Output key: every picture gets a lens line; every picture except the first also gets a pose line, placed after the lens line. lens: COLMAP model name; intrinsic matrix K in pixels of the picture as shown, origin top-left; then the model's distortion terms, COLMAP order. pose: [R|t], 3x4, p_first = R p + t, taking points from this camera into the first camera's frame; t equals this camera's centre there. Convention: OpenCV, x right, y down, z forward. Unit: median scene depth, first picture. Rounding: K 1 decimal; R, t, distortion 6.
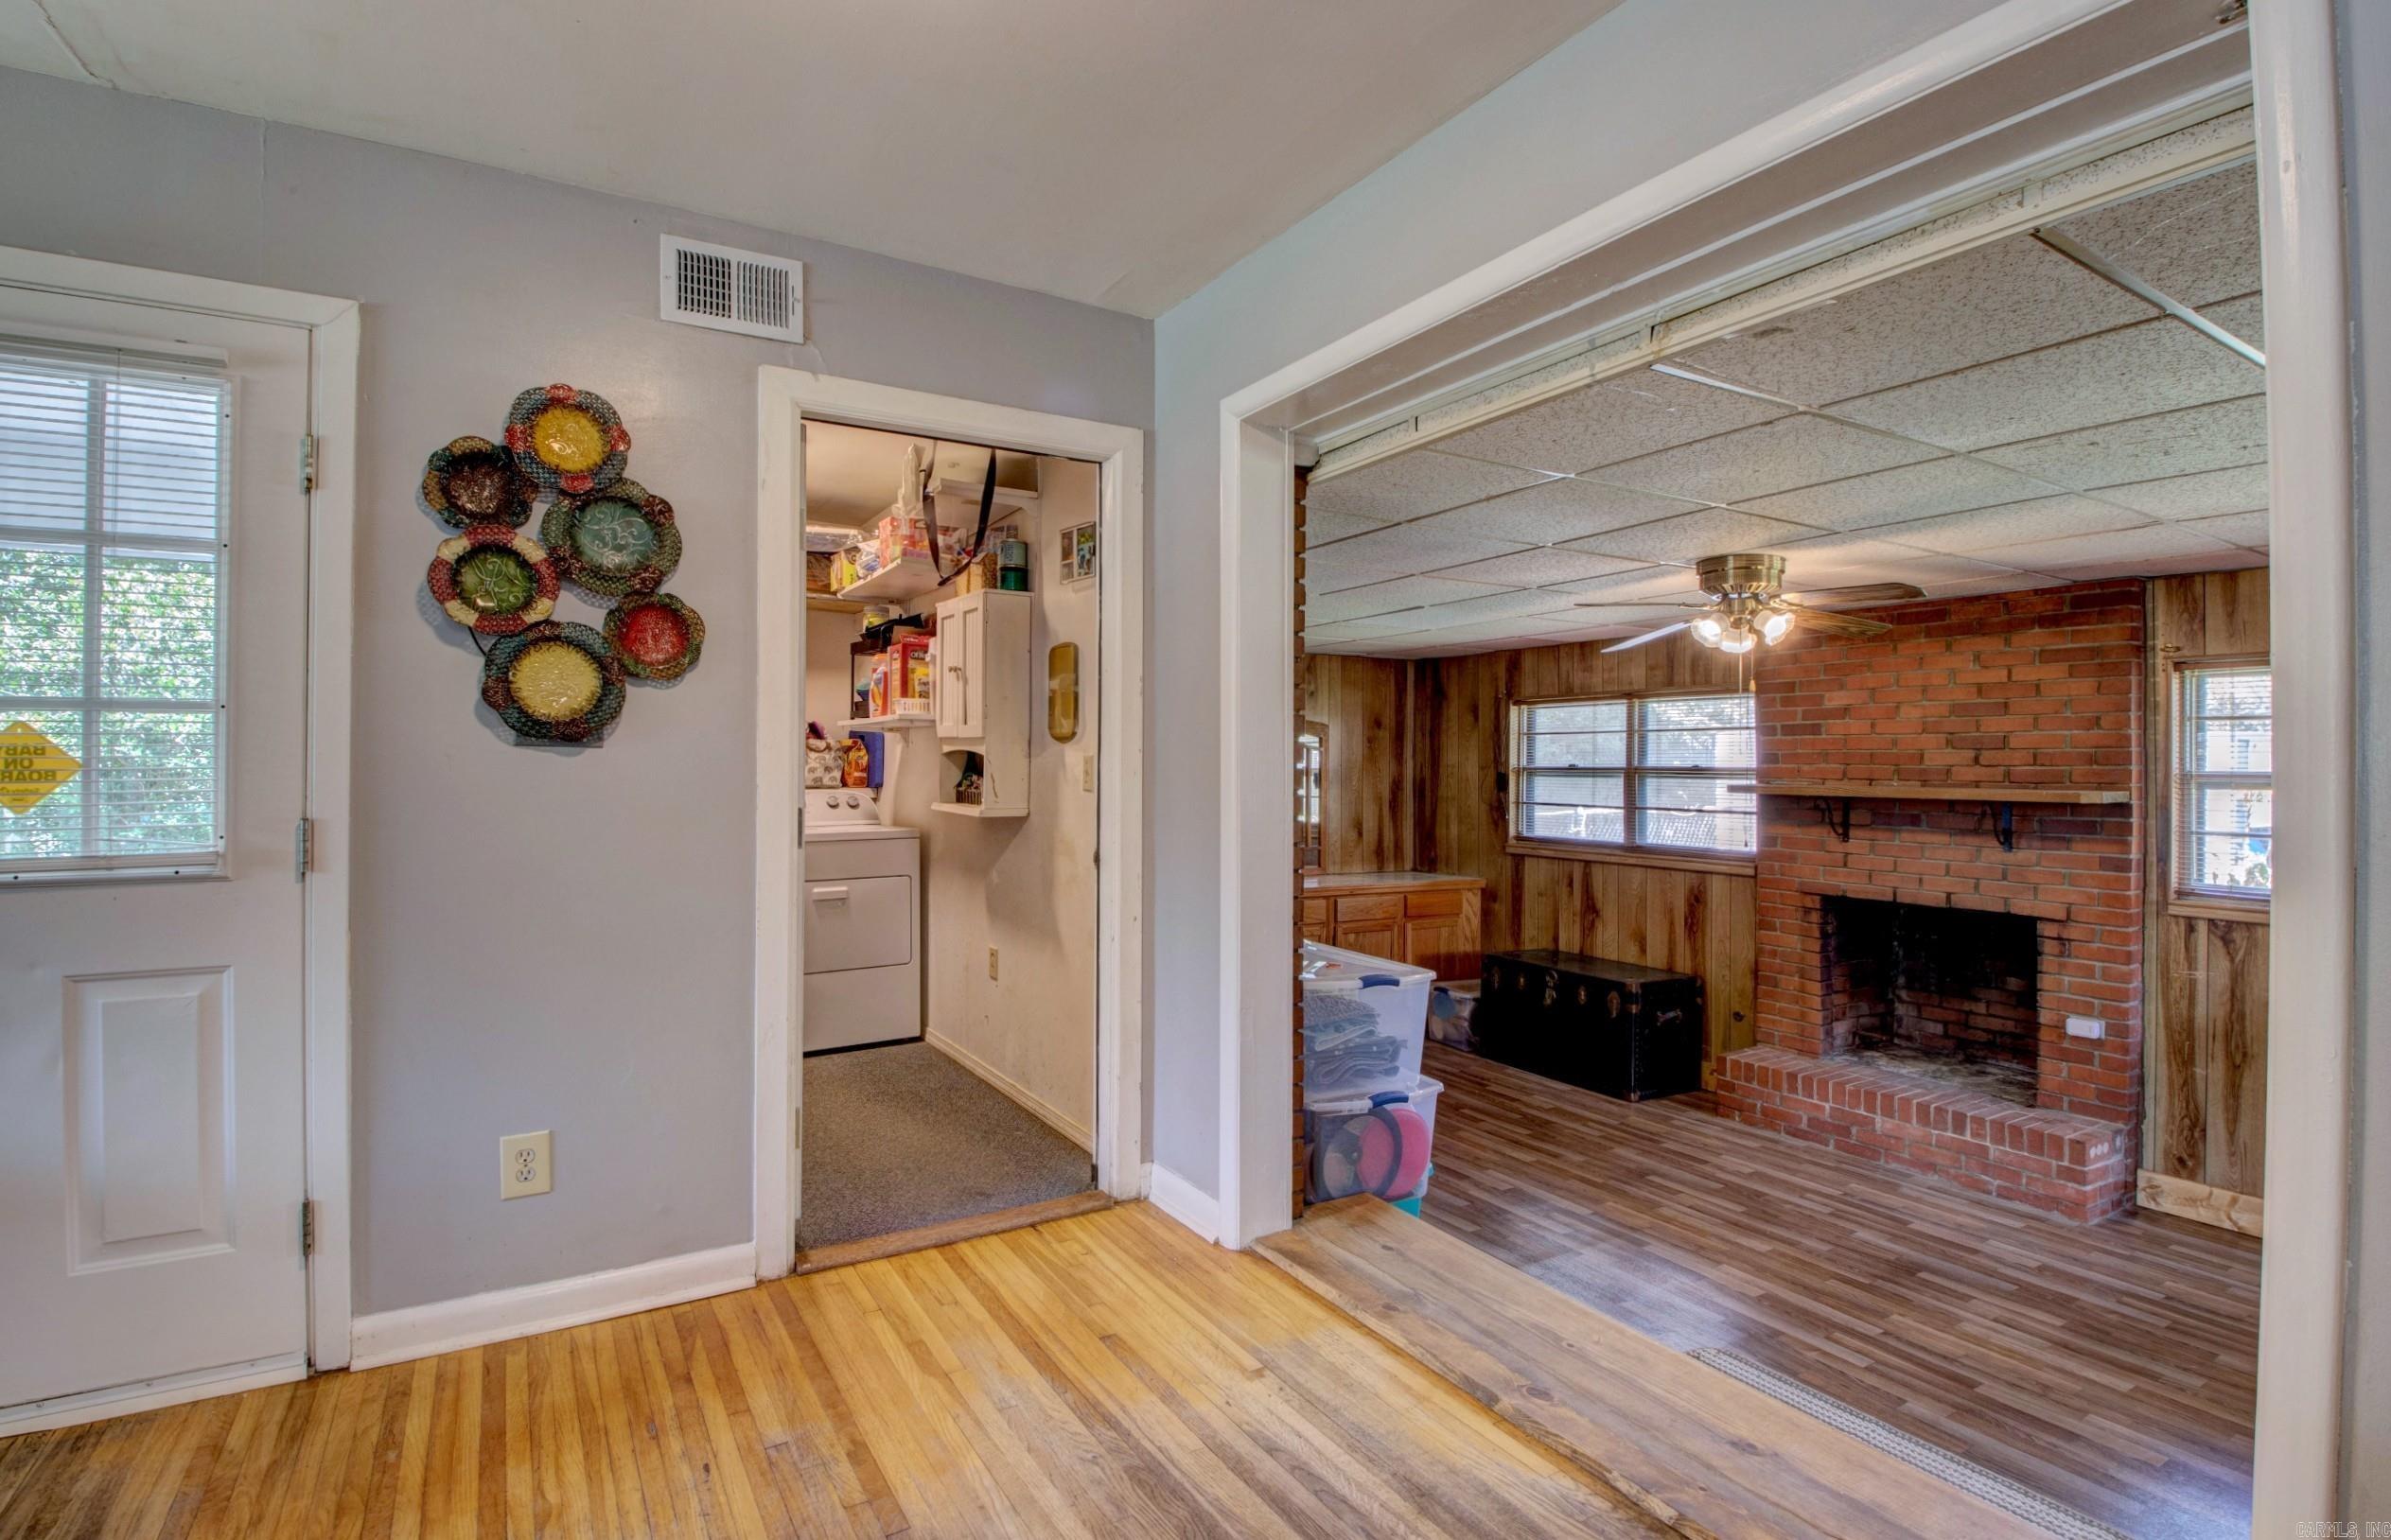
lens RADIAL K [[1118.9, 0, 1193.6], [0, 1118.9, 760.5], [0, 0, 1]] dist [0.003572, -0.019881]
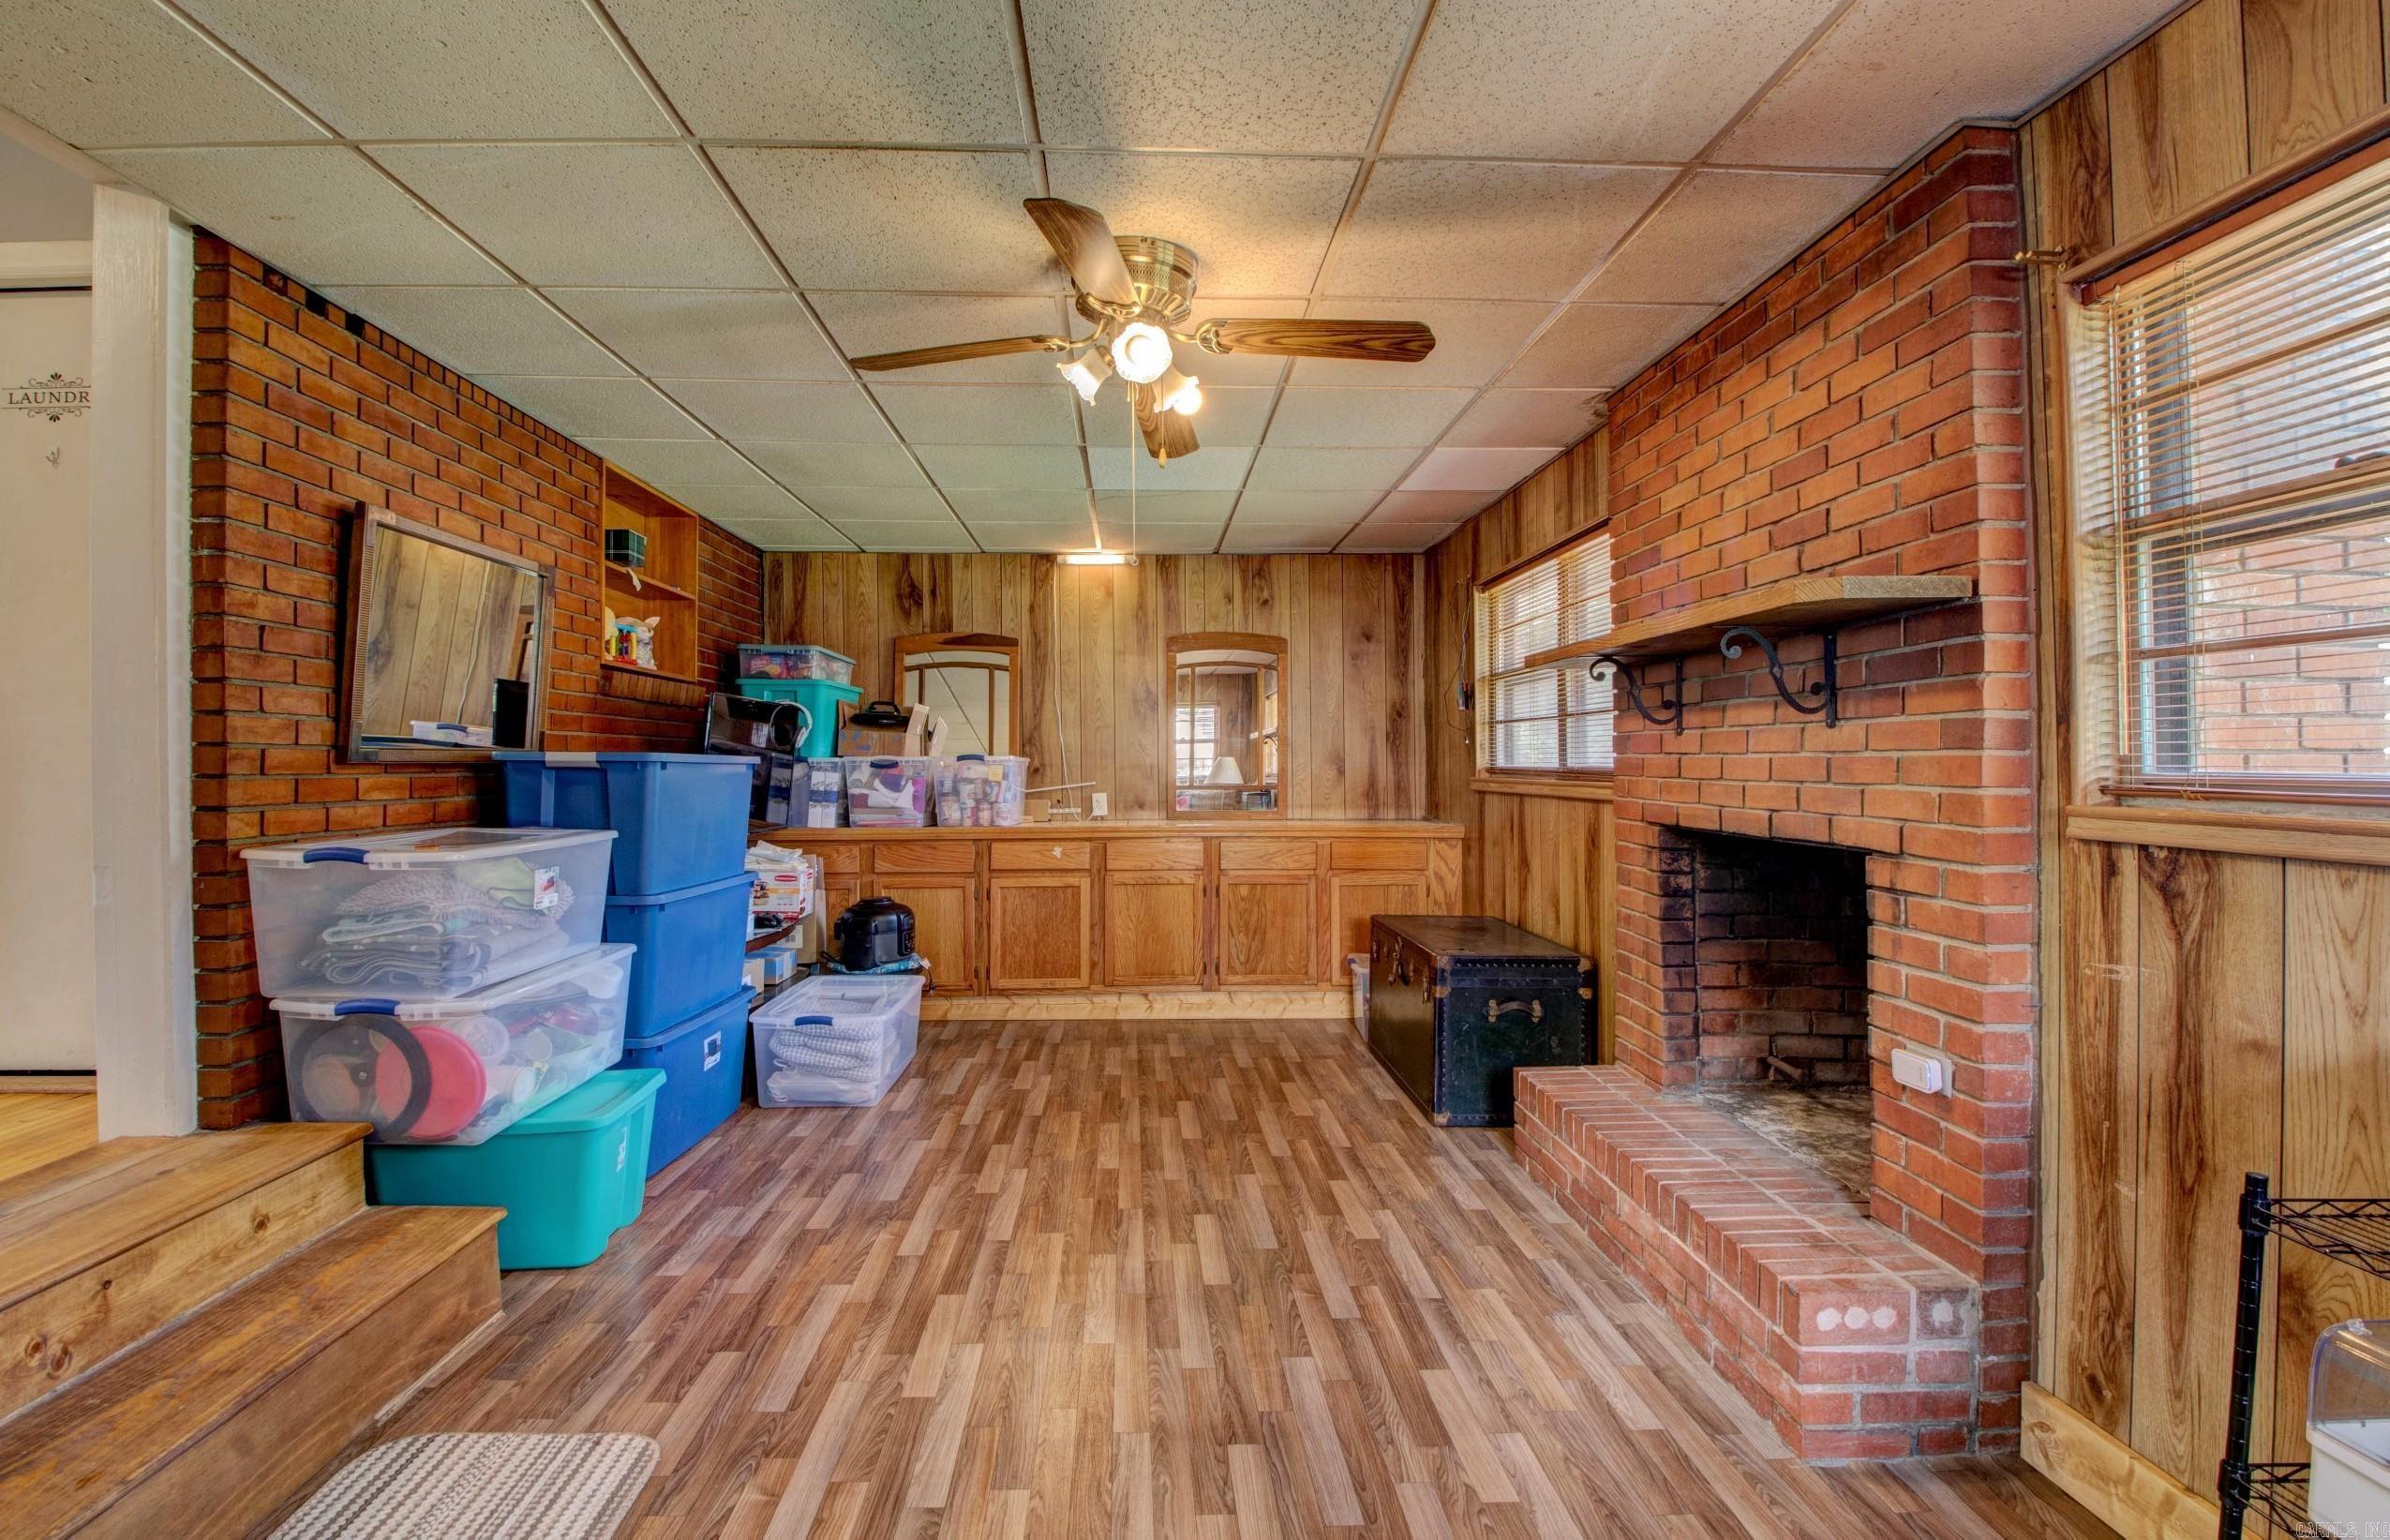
lens RADIAL K [[1094.4, 0, 1194.8], [0, 1094.4, 759.6], [0, 0, 1]] dist [0.029903, -0.036285]
pose [[0.883782, -0.014442, -0.467676, 0.764280], [0.015017, 0.999884, -0.002498, 0.101479], [0.467658, -0.004816, 0.883896, 0.428428]]
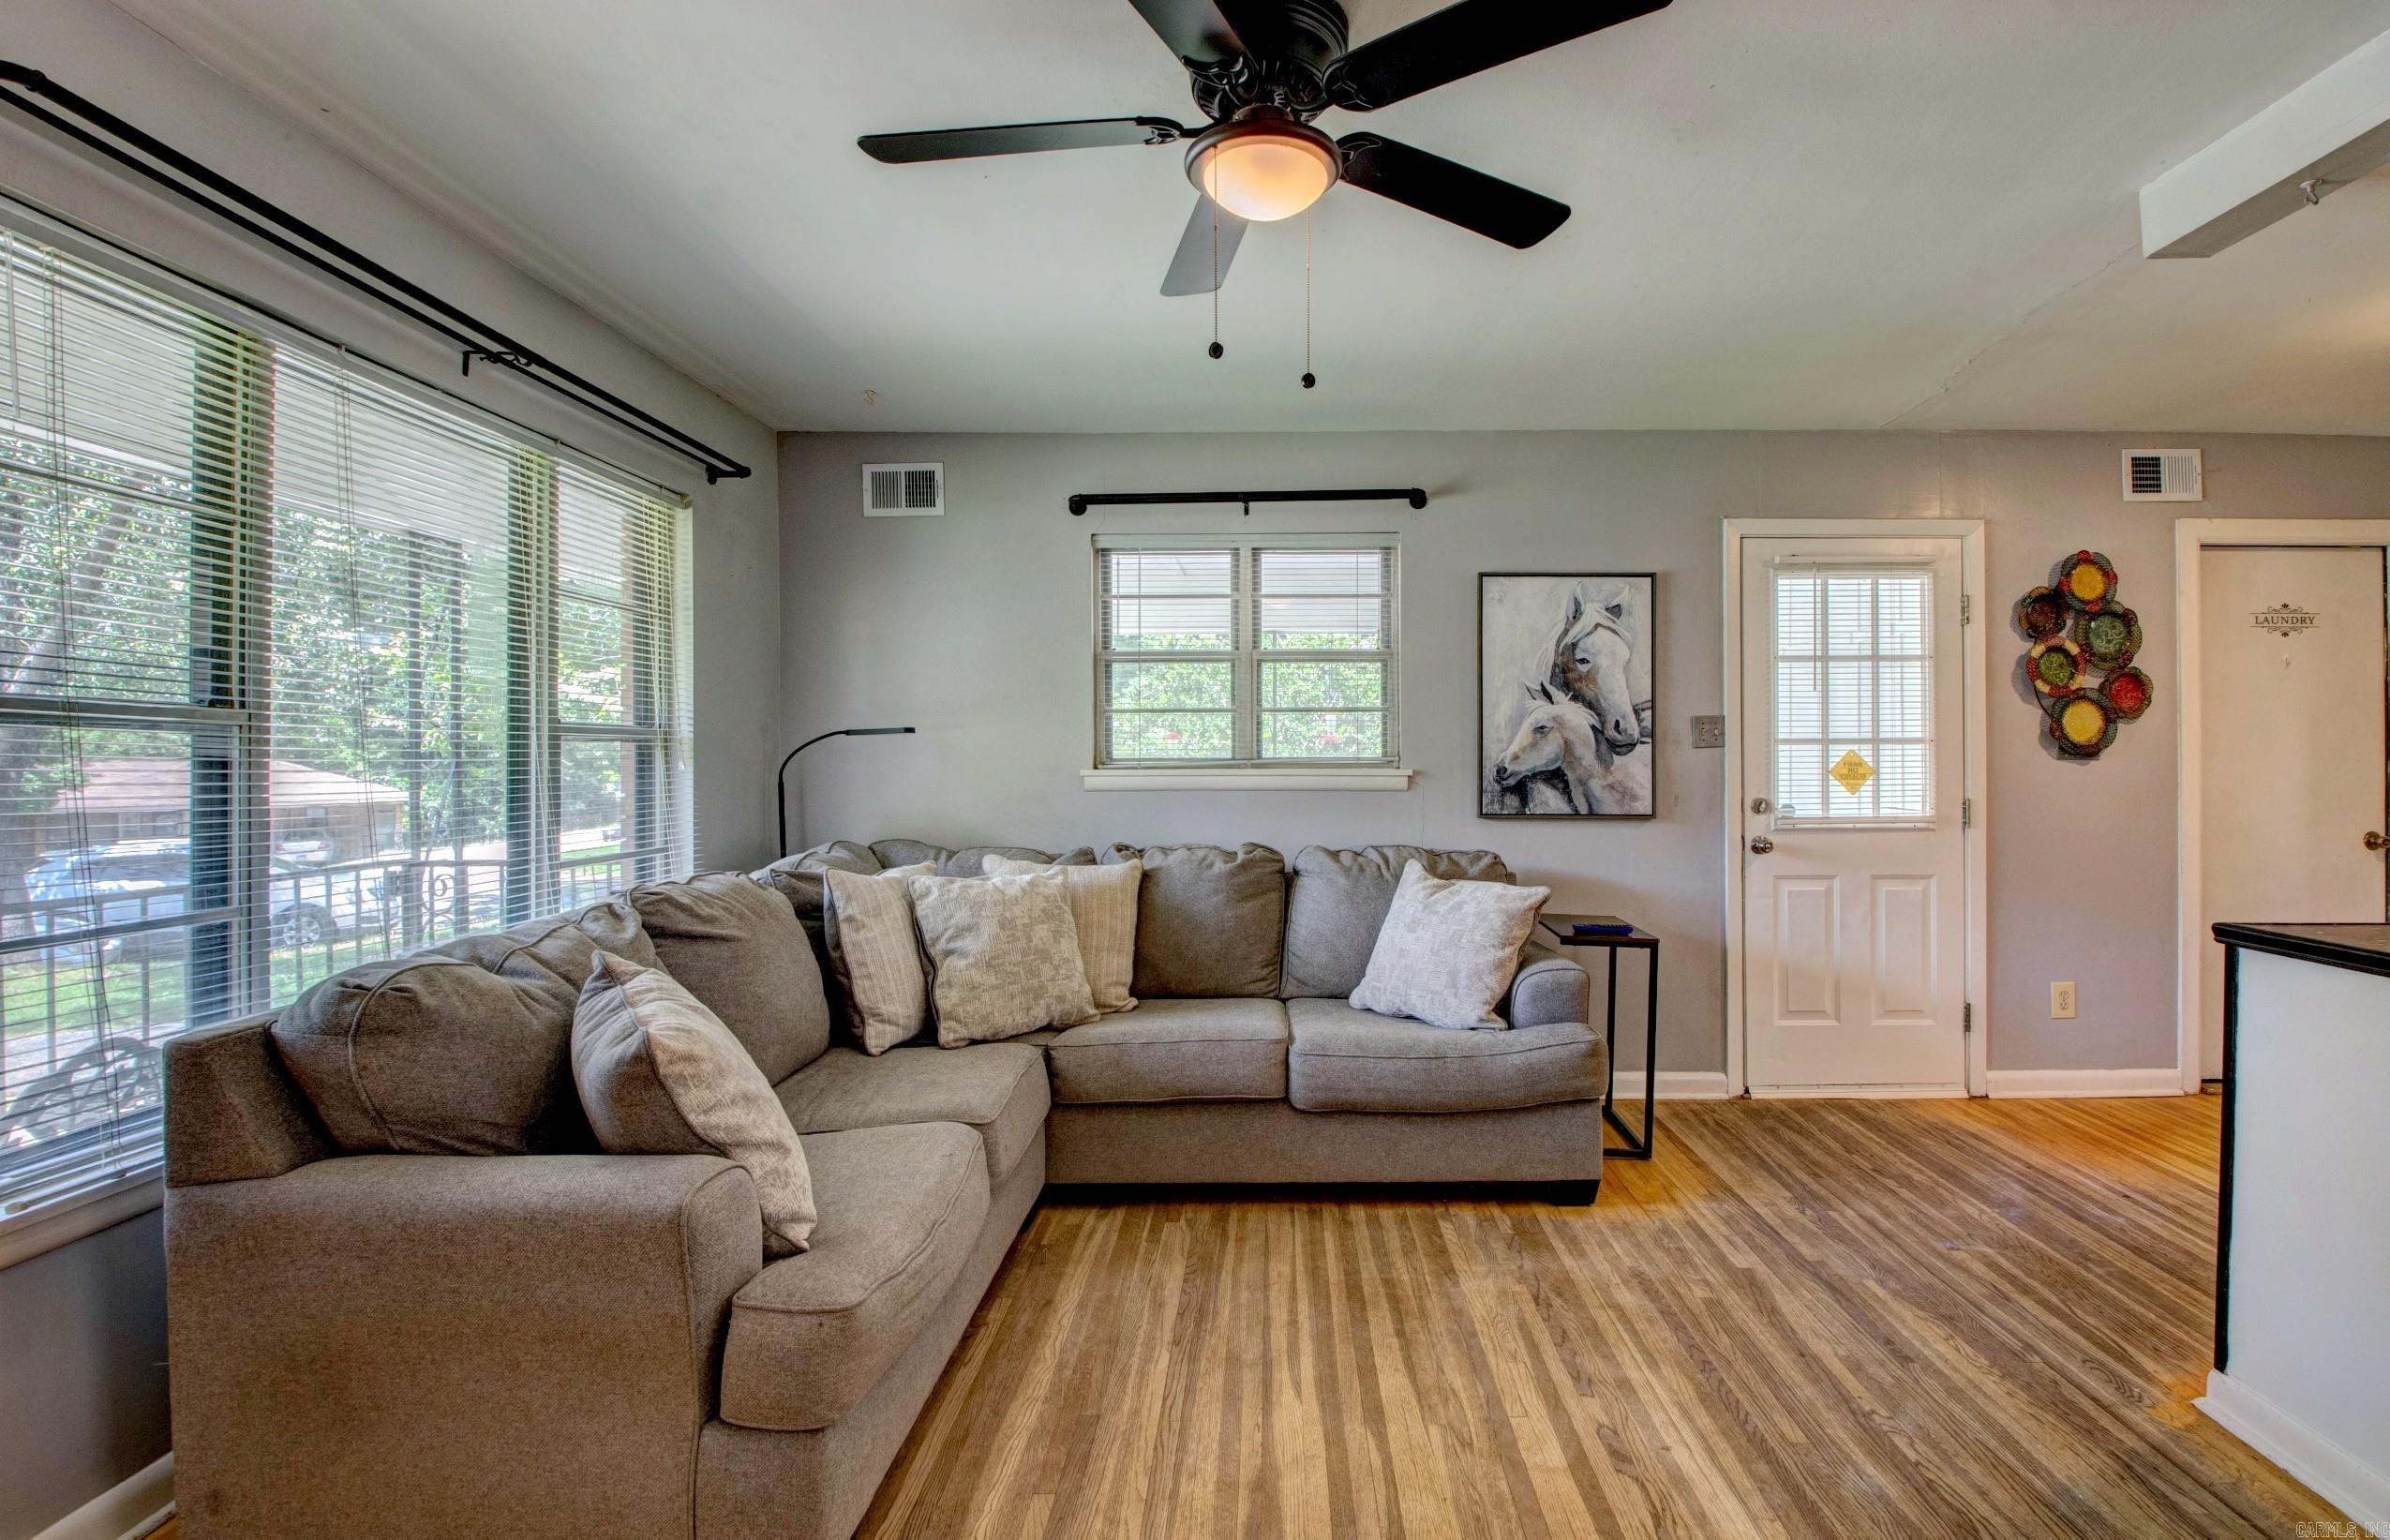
lens RADIAL K [[1177.6, 0, 1254.6], [0, 1177.6, 747.2], [0, 0, 1]] dist [0.042929, -0.061263]
pose [[0.864337, -0.008871, -0.502835, -0.415516], [0.006589, 0.999958, -0.006316, -0.015799], [0.502870, 0.002146, 0.864359, -0.675895]]
